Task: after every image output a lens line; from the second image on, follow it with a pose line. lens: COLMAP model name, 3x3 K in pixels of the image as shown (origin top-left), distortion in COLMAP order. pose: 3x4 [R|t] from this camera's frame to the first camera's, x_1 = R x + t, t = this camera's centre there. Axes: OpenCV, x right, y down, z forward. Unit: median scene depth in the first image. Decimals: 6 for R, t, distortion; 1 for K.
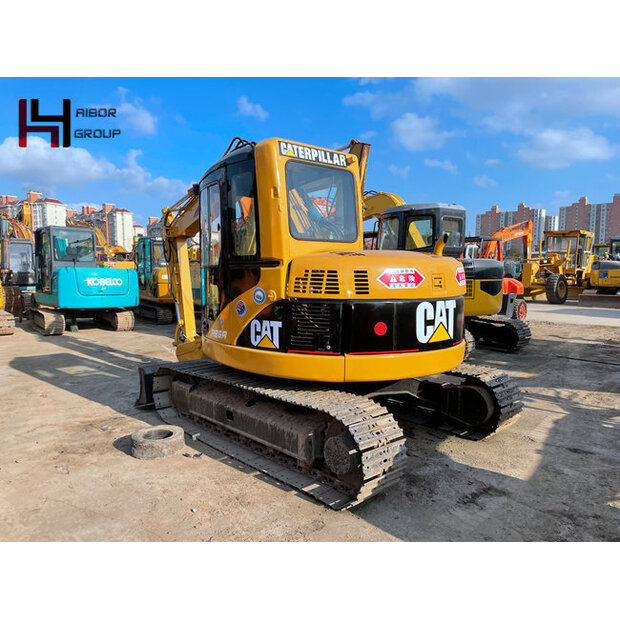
lens RADIAL K [[459.2, 0, 310.0], [0, 459.2, 310.0], [0, 0, 1]] dist [0.084484, -0.101126]
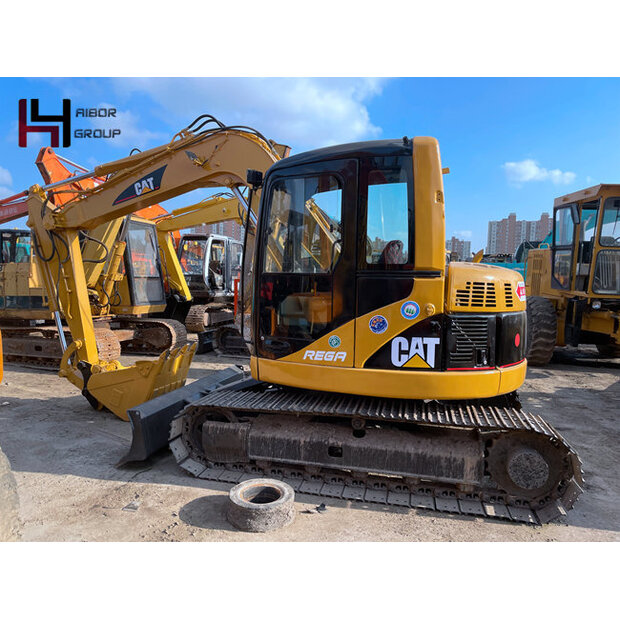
lens RADIAL K [[459.2, 0, 310.0], [0, 459.2, 310.0], [0, 0, 1]] dist [0.084484, -0.101126]
pose [[0.842012, -0.021753, 0.539020, -0.764351], [0.025768, 0.999668, 0.000090, -0.036461], [-0.538843, 0.013813, 0.842293, 0.359275]]
